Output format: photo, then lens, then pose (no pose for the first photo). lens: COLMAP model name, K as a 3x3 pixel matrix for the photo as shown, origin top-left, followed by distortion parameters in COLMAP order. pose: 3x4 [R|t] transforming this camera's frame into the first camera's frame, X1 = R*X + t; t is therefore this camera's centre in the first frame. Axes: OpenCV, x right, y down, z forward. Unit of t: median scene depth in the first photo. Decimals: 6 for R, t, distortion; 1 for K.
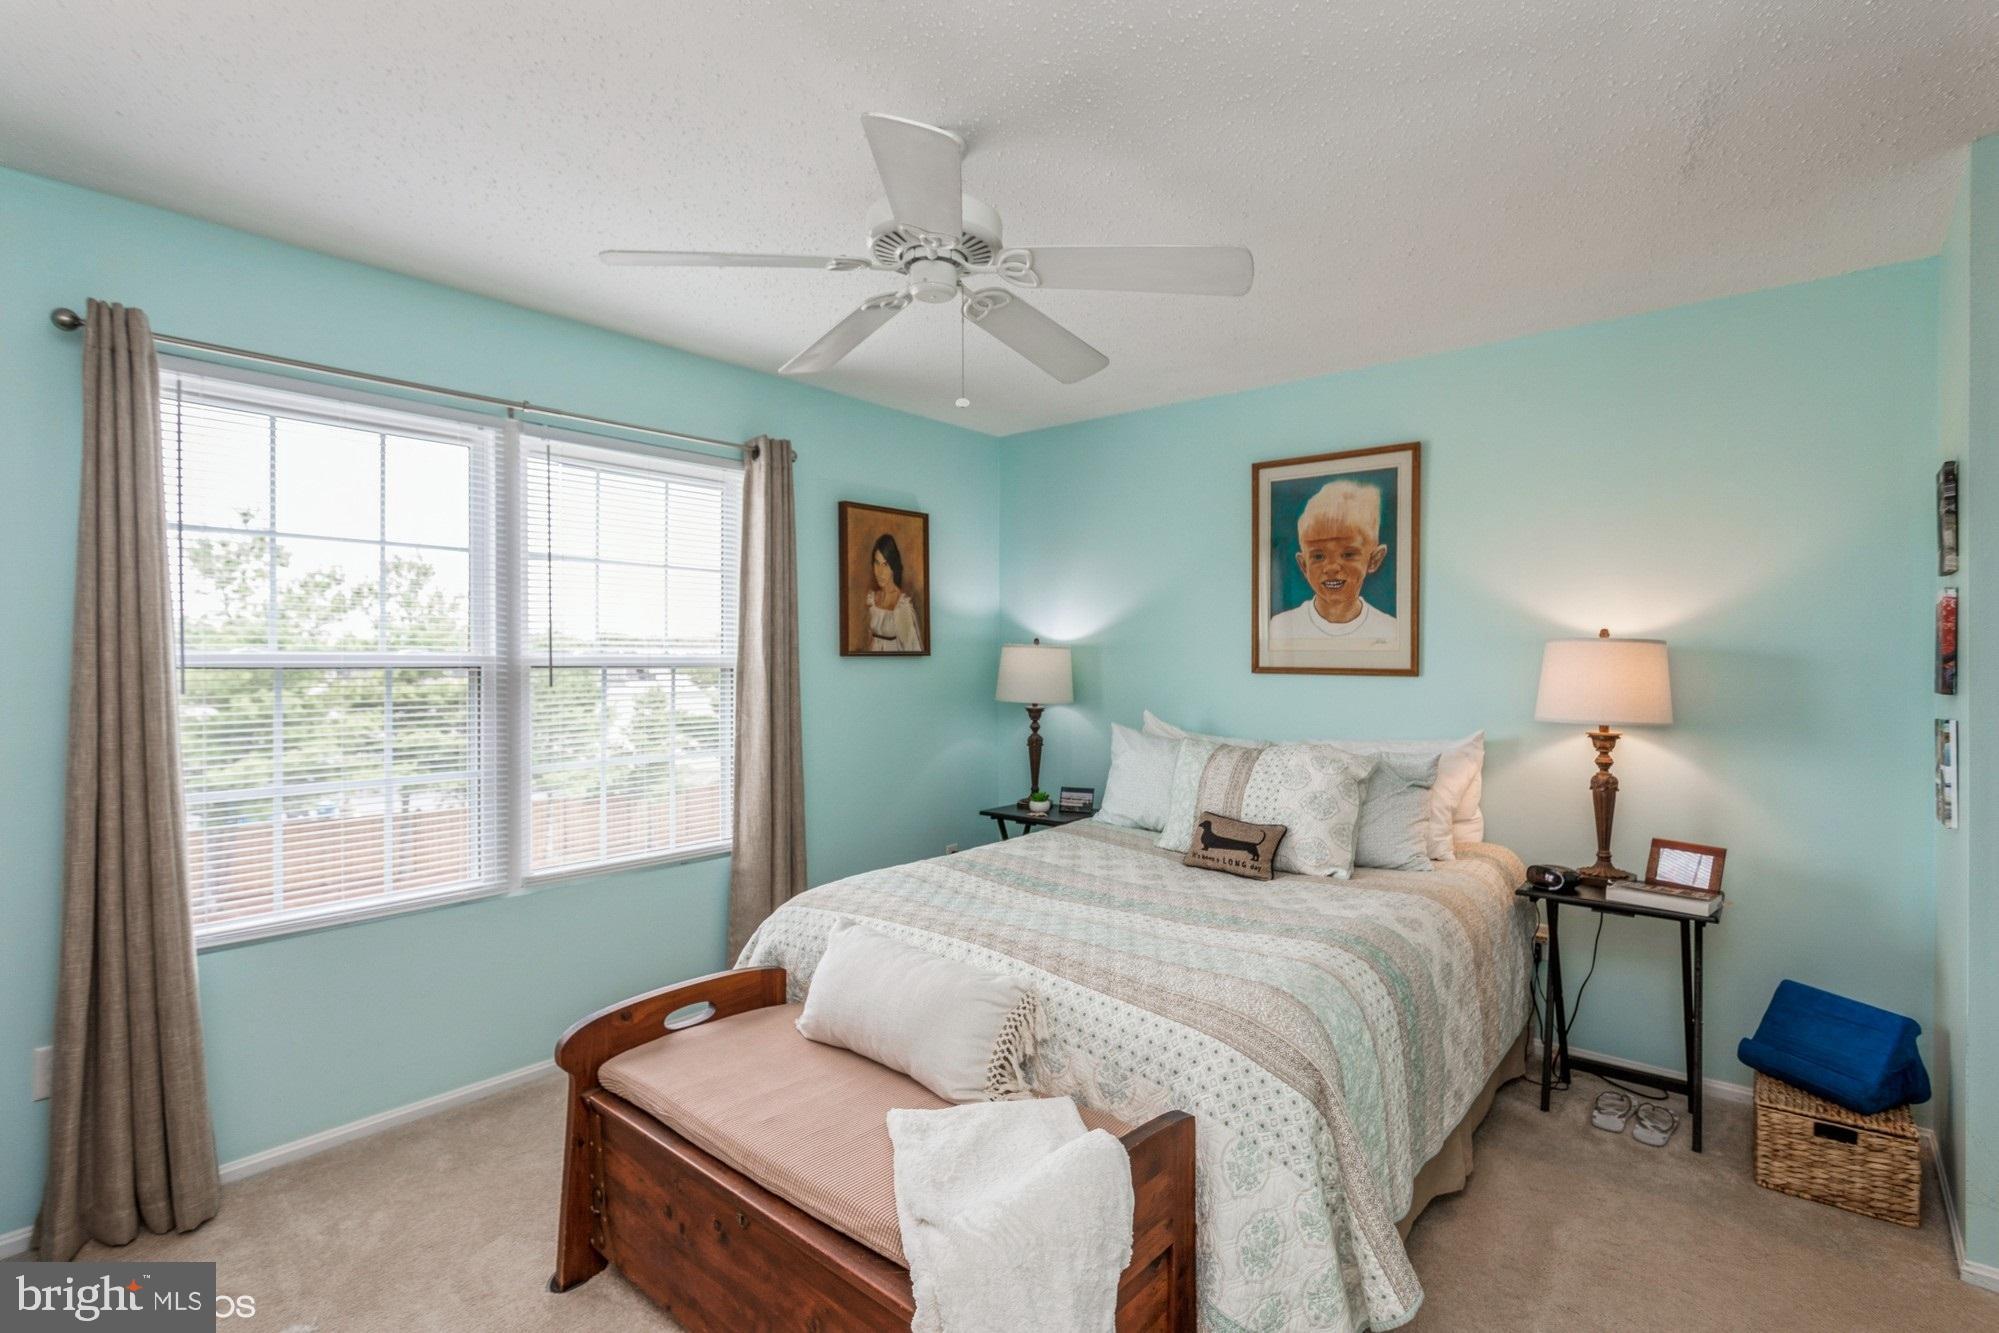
lens RADIAL K [[941.4, 0, 1010.1], [0, 941.4, 666.5], [0, 0, 1]] dist [0.000145, 0.000968]
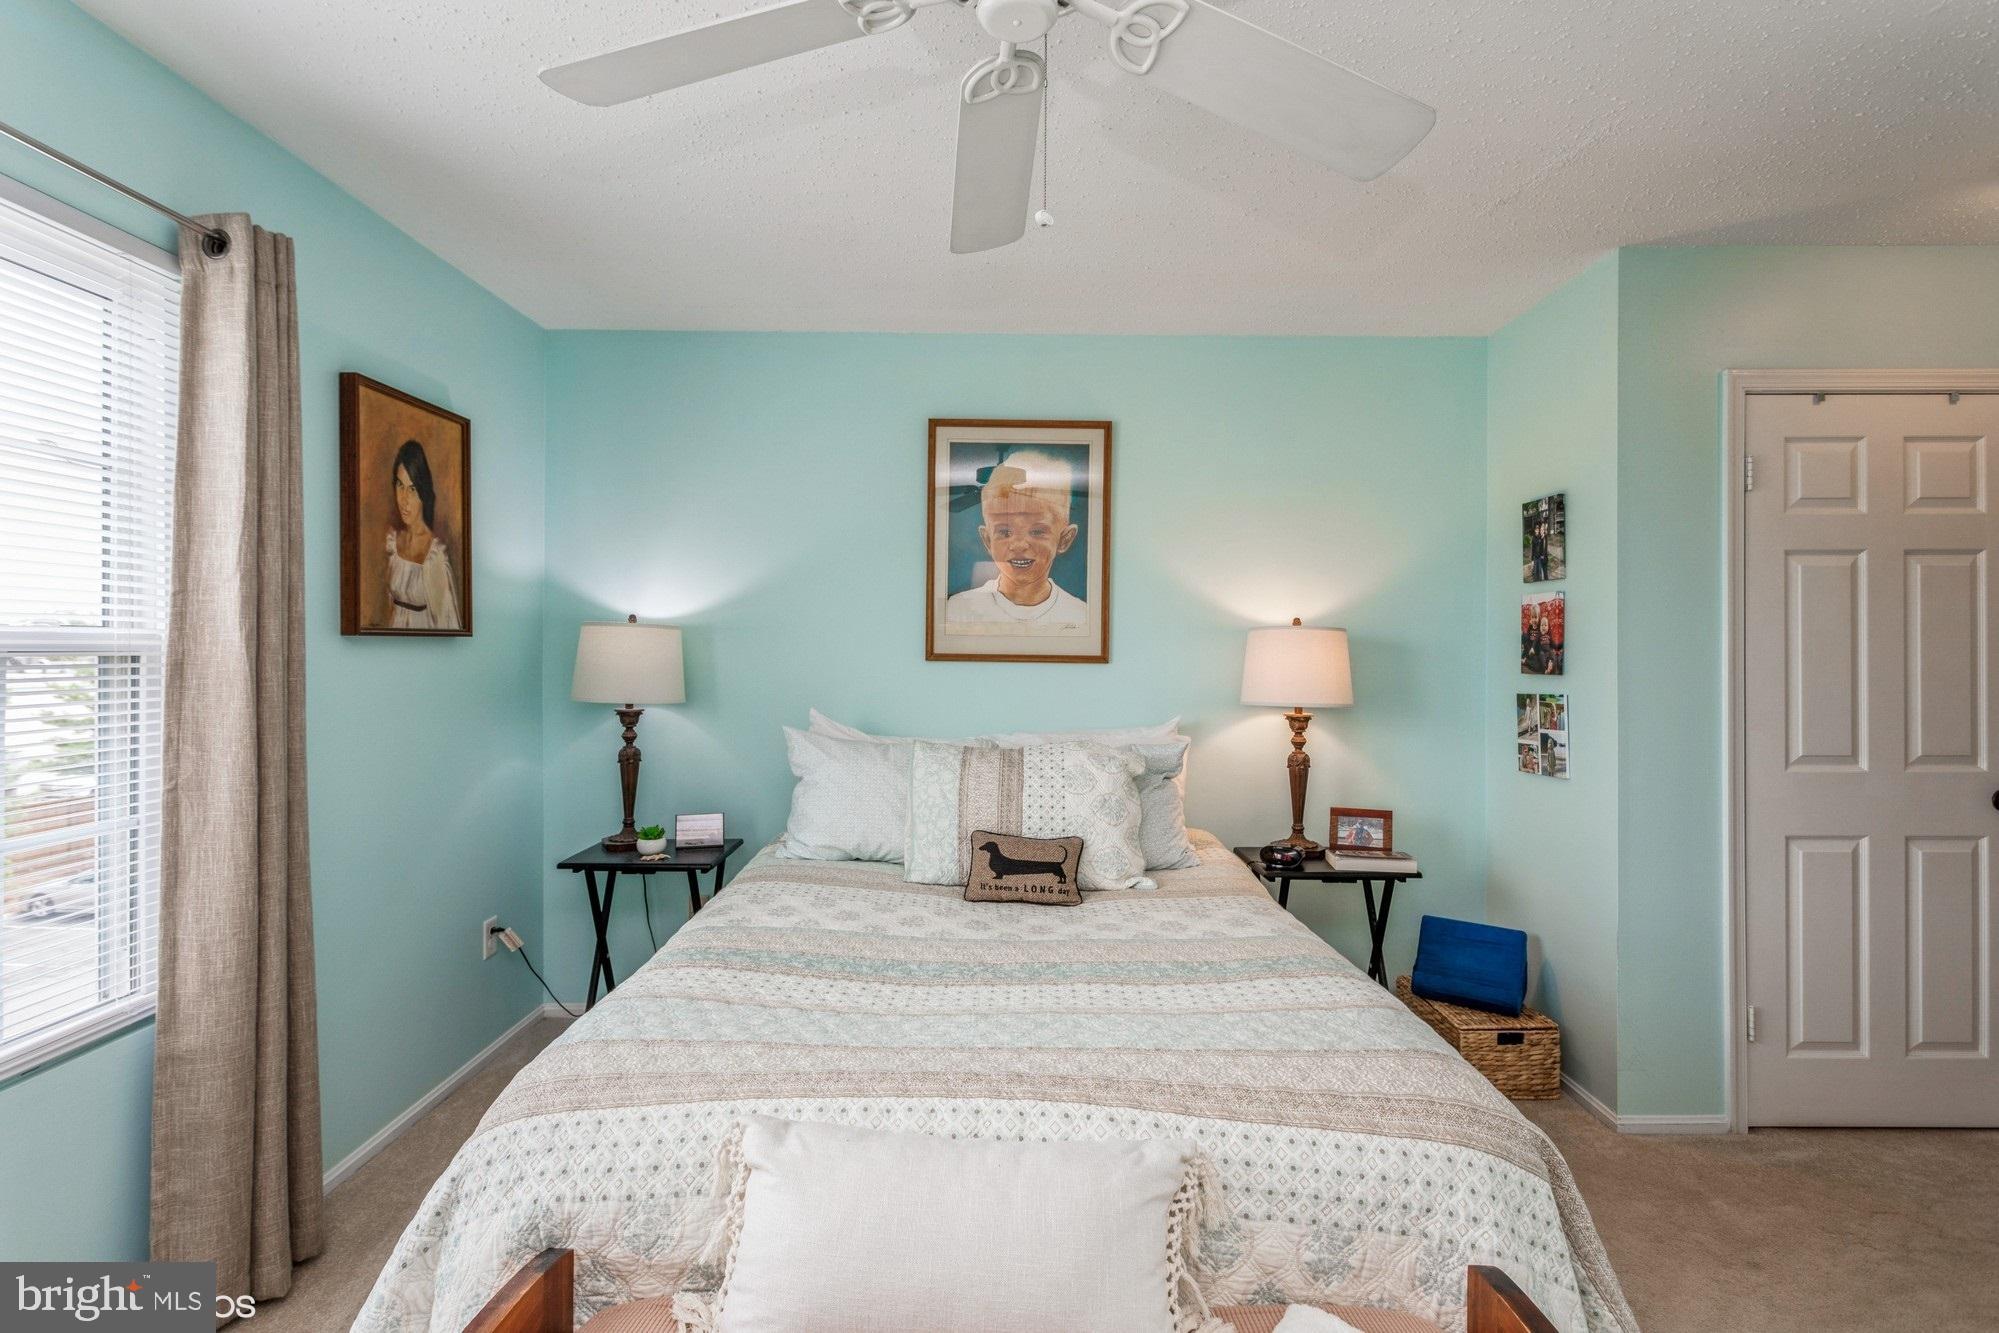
lens RADIAL K [[941.4, 0, 988.7], [0, 941.4, 651.5], [0, 0, 1]] dist [0.000145, 0.000968]
pose [[0.772153, 0.001781, 0.635434, -0.293550], [0.000135, 0.999996, -0.002967, 0.001246], [-0.635437, 0.002376, 0.772149, 0.350702]]
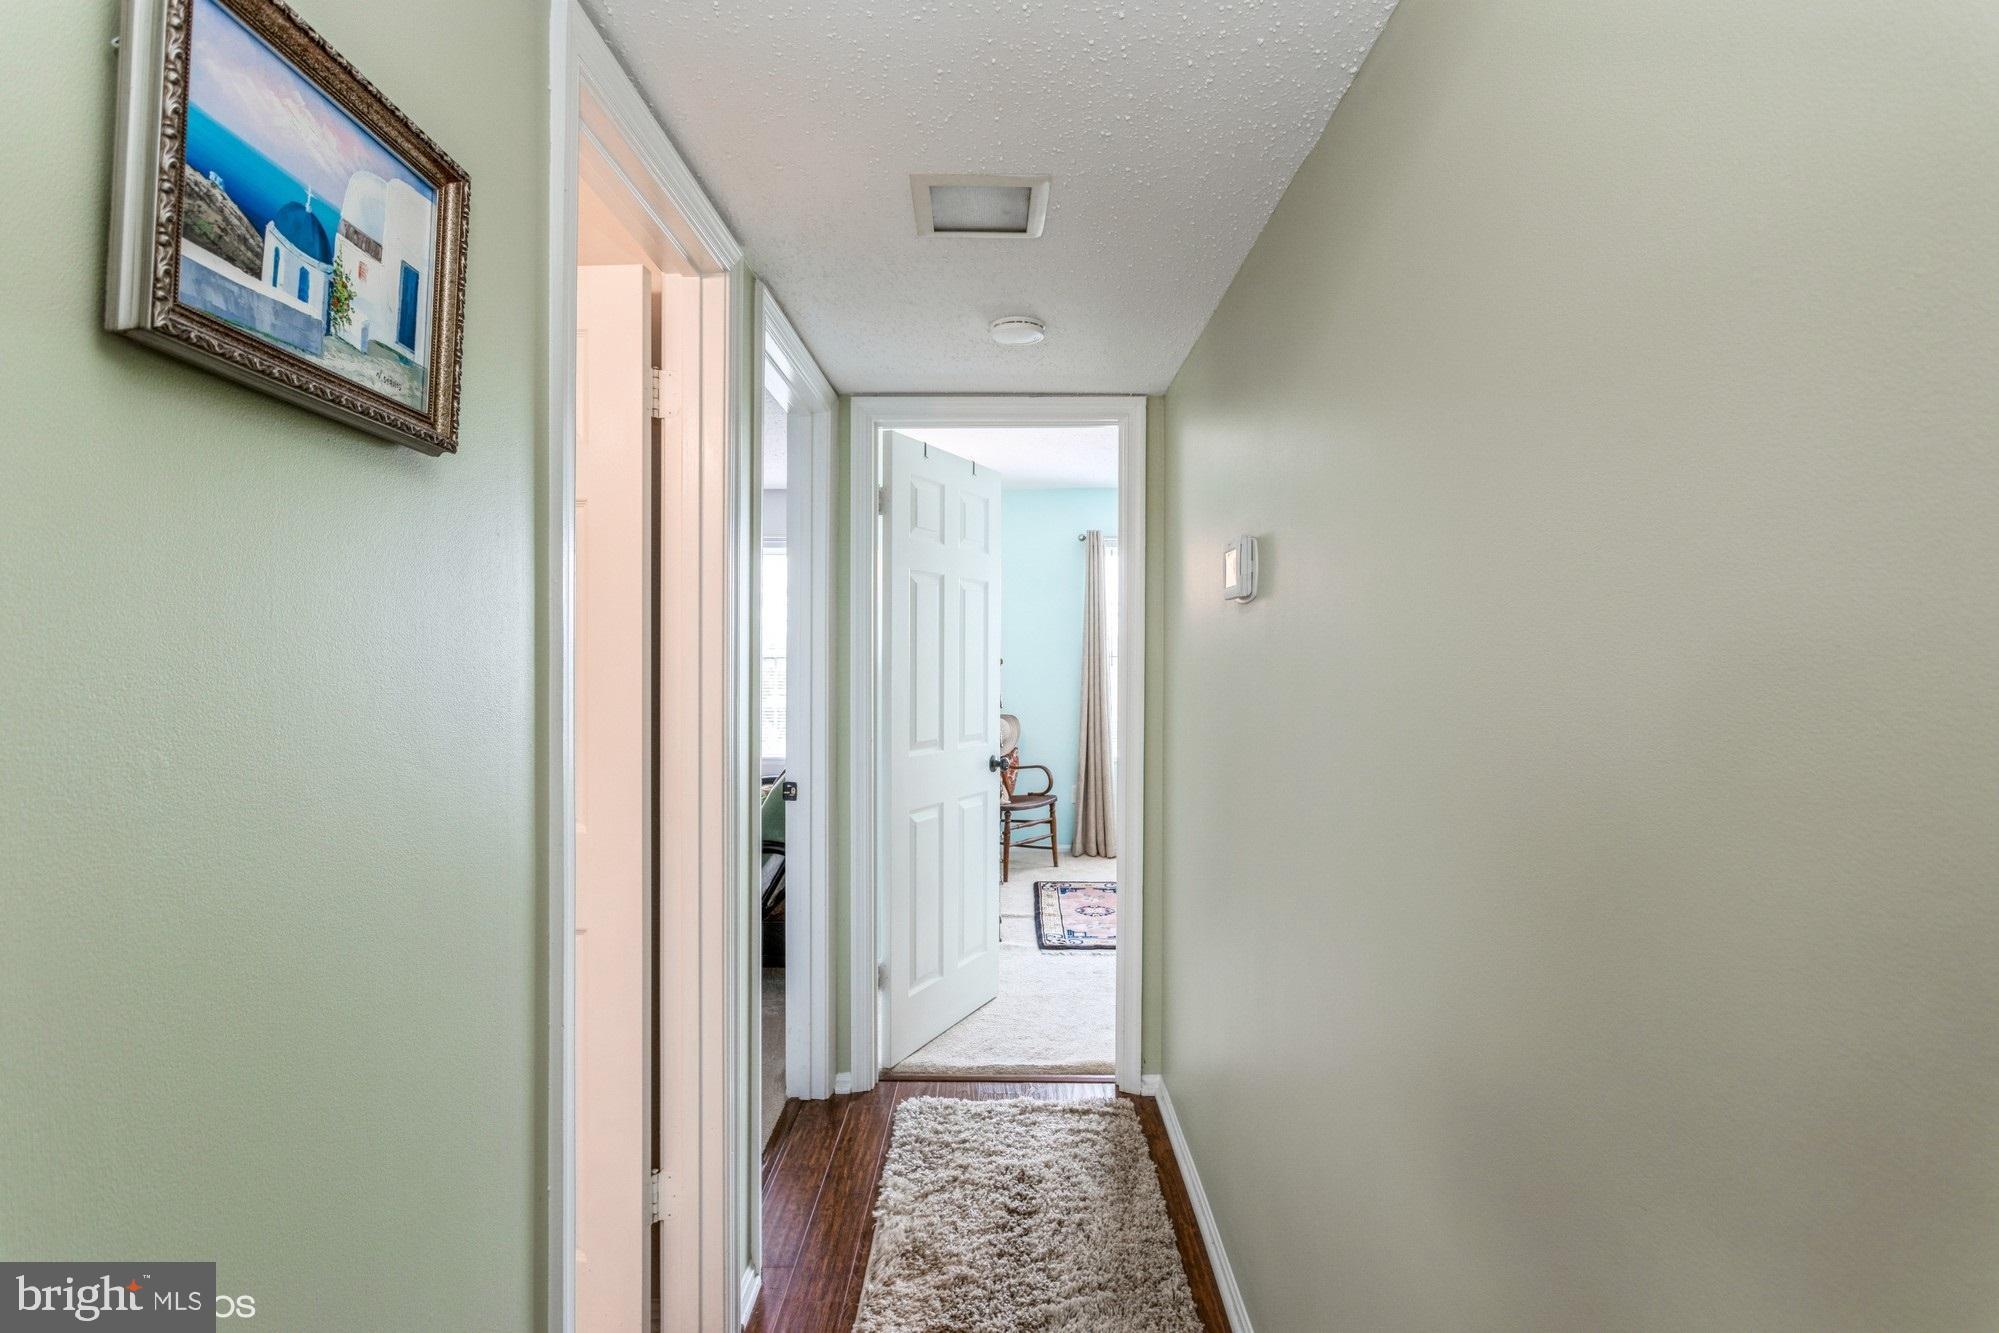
lens RADIAL K [[941.4, 0, 998.2], [0, 941.4, 659.9], [0, 0, 1]] dist [0.000145, 0.000968]
pose [[0.655114, 0.006834, -0.755499, 0.335594], [-0.008876, 0.999960, 0.001348, 0.007456], [0.755478, 0.005823, 0.655148, -0.357576]]
